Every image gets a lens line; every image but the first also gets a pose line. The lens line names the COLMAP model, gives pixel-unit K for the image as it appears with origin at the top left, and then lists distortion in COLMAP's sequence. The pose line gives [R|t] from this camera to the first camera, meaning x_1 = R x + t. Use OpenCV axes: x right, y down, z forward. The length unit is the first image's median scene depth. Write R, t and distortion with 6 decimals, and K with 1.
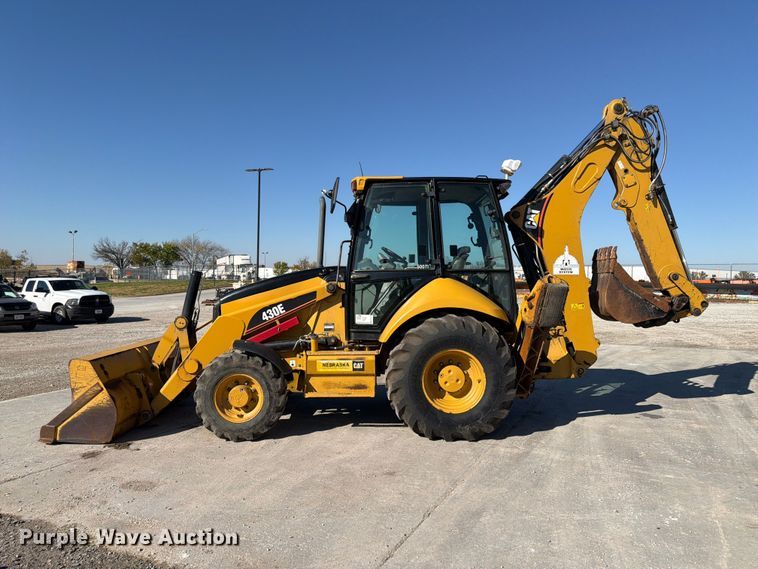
lens RADIAL K [[537.7, 0, 384.2], [0, 537.7, 284.3], [0, 0, 1]] dist [0.021740, -0.035136]
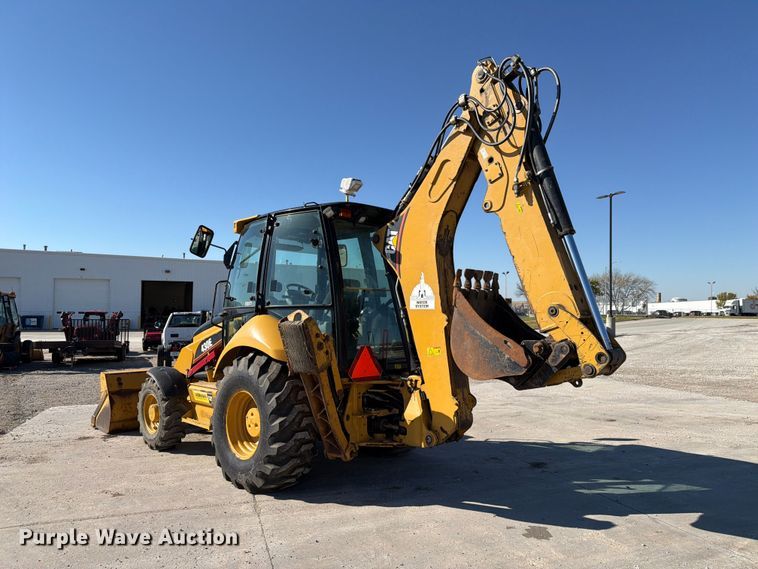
lens RADIAL K [[537.7, 0, 397.2], [0, 537.7, 281.3], [0, 0, 1]] dist [0.021740, -0.035136]
pose [[0.707067, -0.049619, -0.705404, 0.290871], [0.000786, 0.997590, -0.069384, -0.001570], [0.707147, 0.048505, 0.705401, 0.146911]]
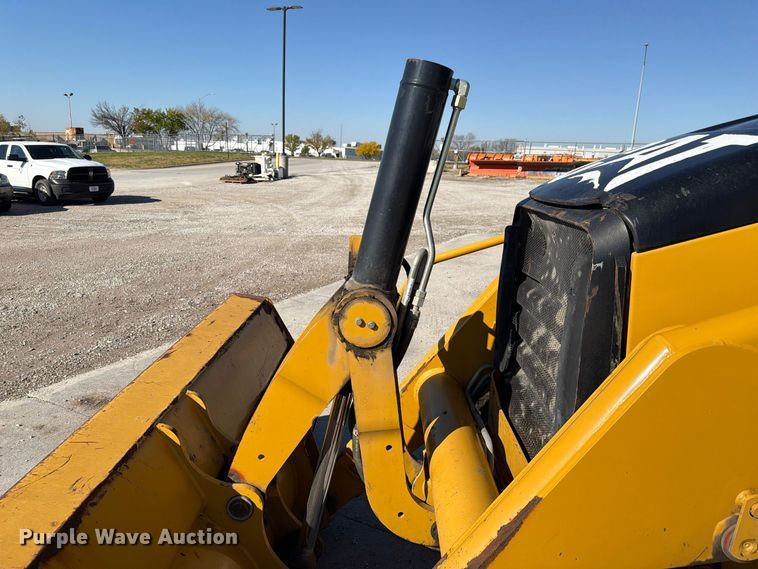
lens RADIAL K [[537.7, 0, 375.4], [0, 537.7, 282.7], [0, 0, 1]] dist [0.021740, -0.035136]
pose [[0.999233, 0.030818, -0.024178, -0.113550], [-0.024776, 0.975350, 0.219269, 0.003483], [0.030339, -0.218502, 0.975365, 0.246855]]
